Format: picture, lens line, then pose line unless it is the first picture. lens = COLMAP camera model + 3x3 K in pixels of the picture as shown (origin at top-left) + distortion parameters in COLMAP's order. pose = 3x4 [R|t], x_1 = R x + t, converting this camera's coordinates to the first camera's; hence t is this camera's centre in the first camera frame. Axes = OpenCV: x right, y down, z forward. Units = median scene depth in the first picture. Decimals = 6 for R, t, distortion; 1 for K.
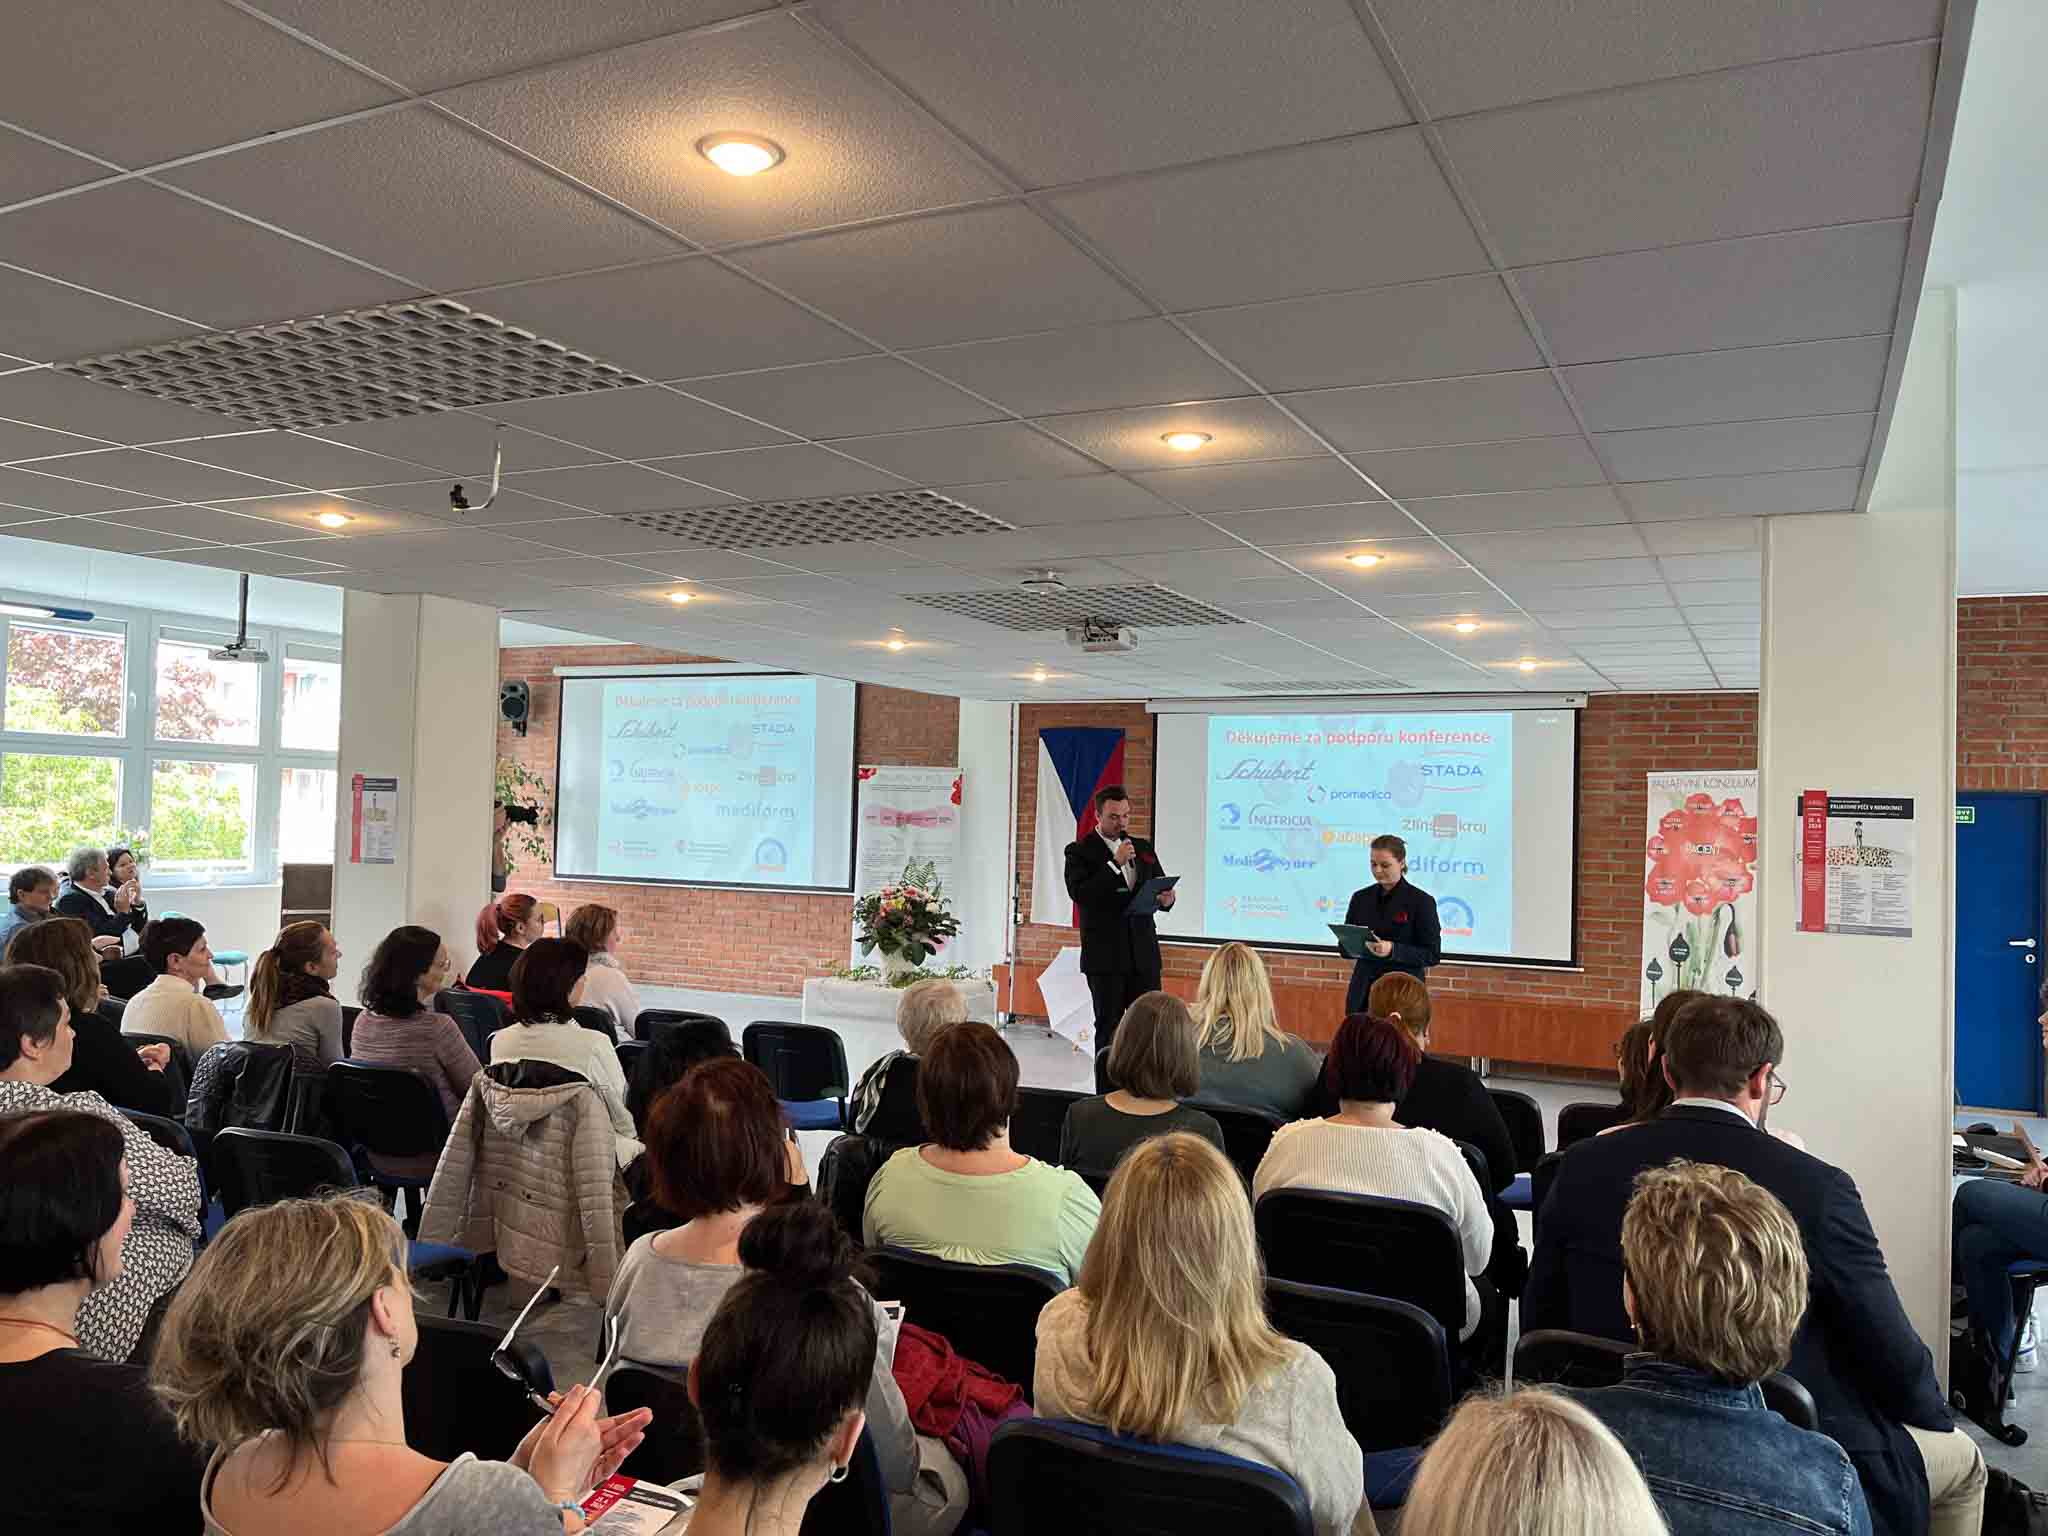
lens RADIAL K [[1575.3, 0, 1024.0], [0, 1575.3, 768.0], [0, 0, 1]] dist [0.006672, -0.007200]
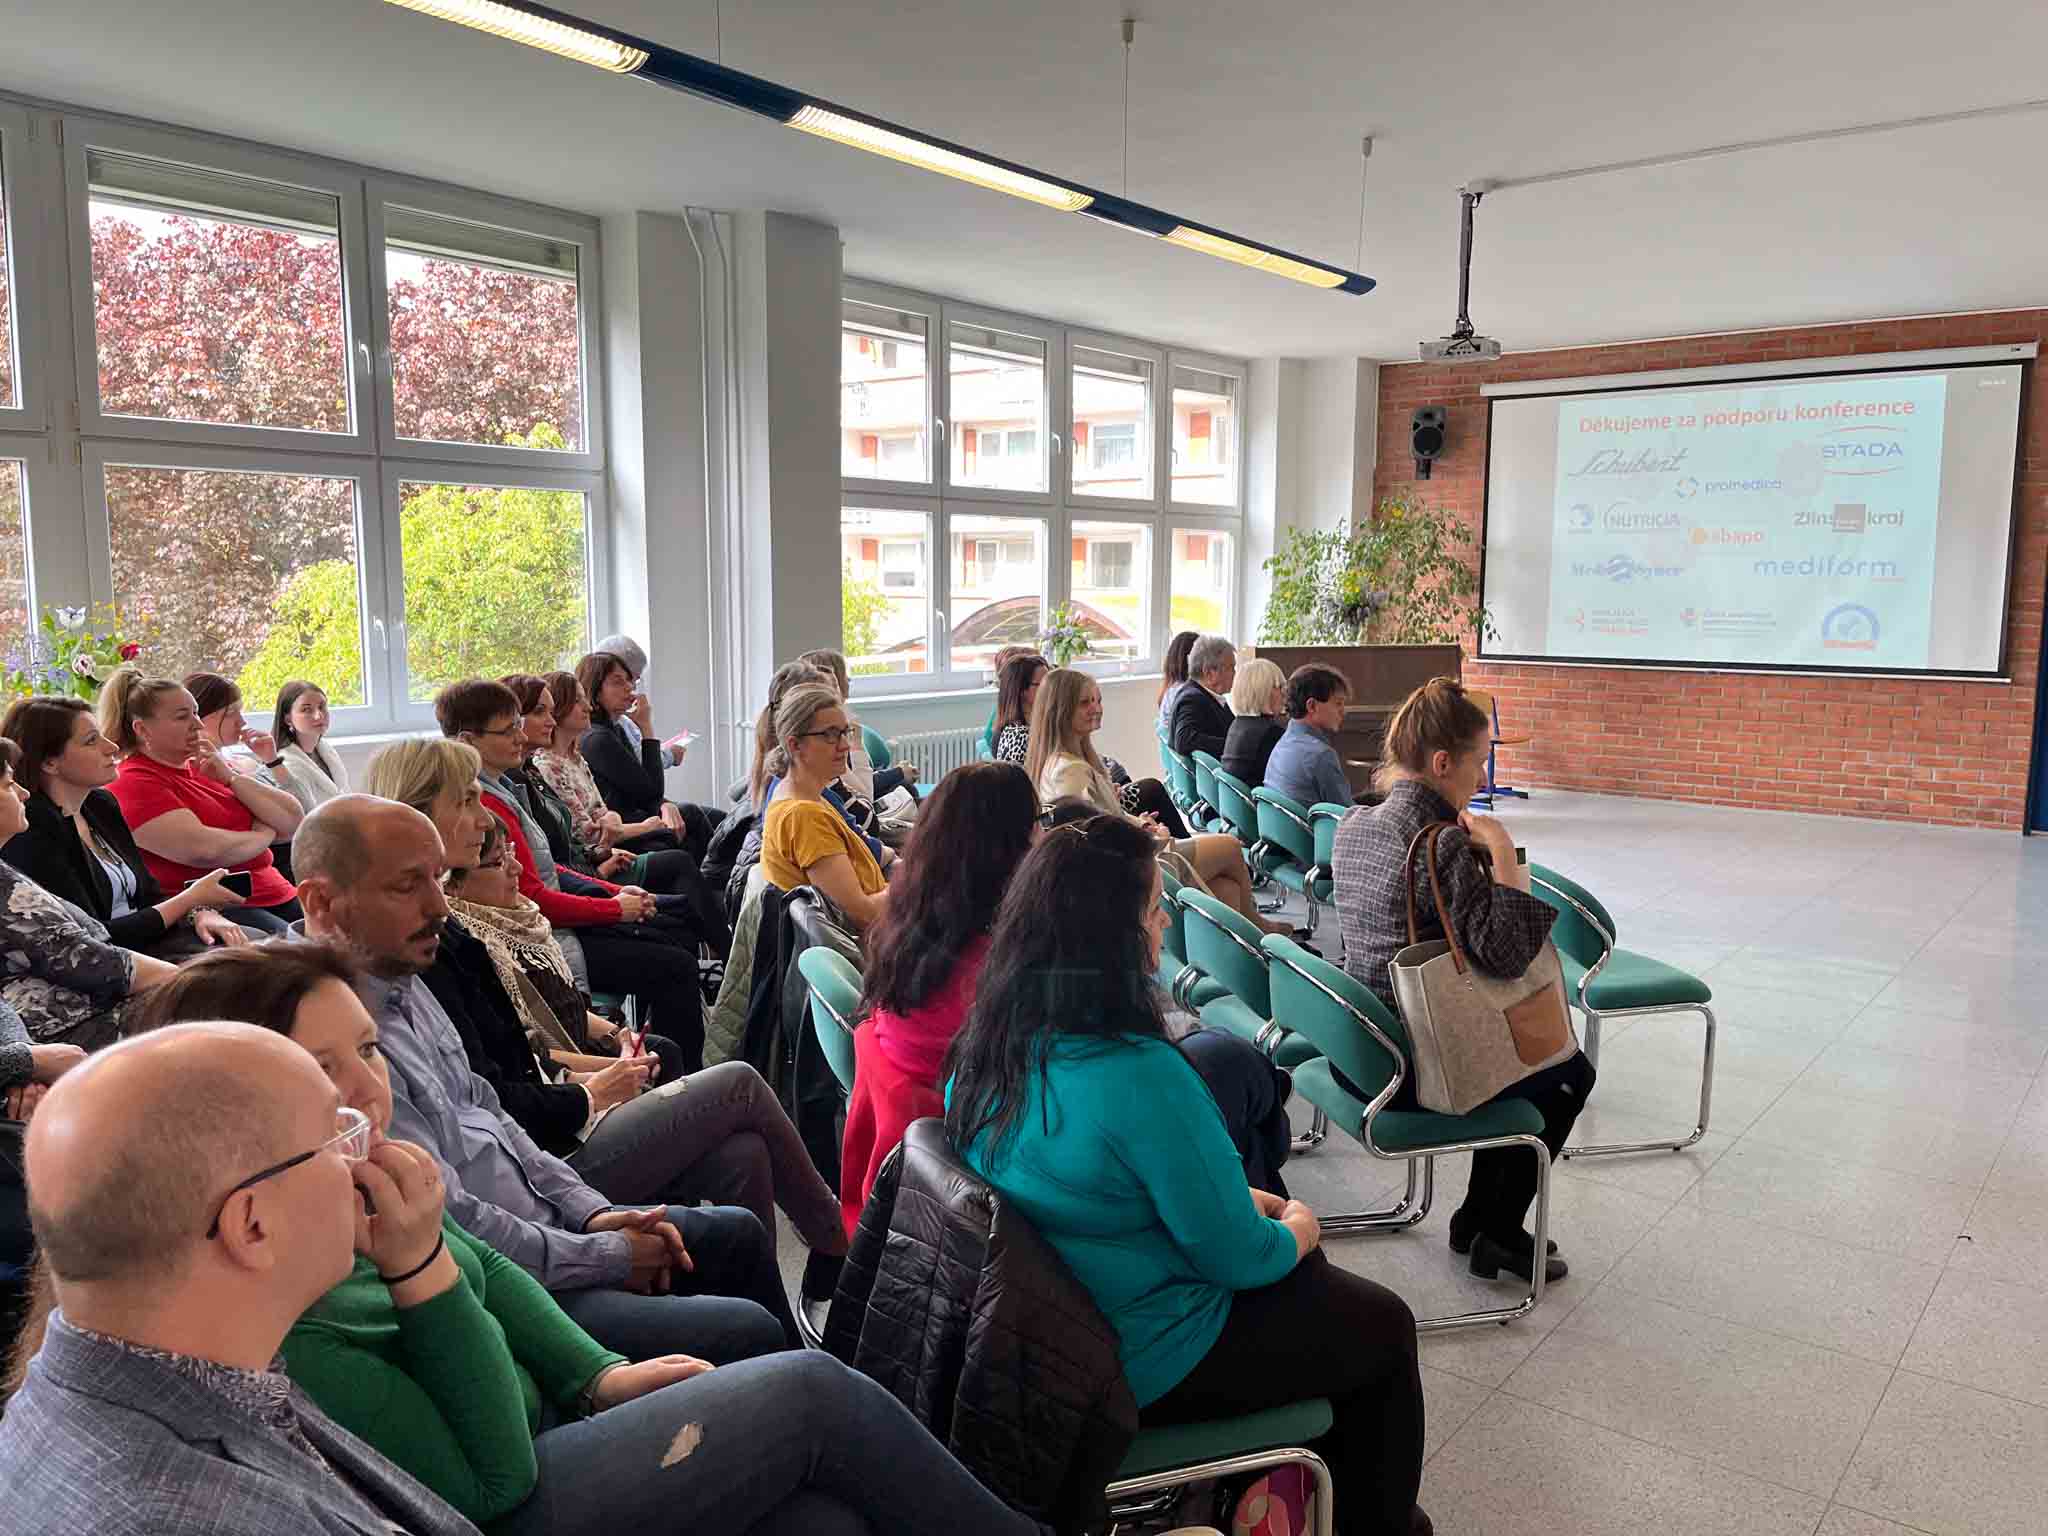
lens RADIAL K [[1575.3, 0, 1024.0], [0, 1575.3, 768.0], [0, 0, 1]] dist [0.006672, -0.007200]
pose [[0.976461, 0.000154, -0.215692, -0.378684], [0.033059, 0.988077, 0.150366, -0.002781], [0.213144, -0.153957, 0.964814, 0.200979]]
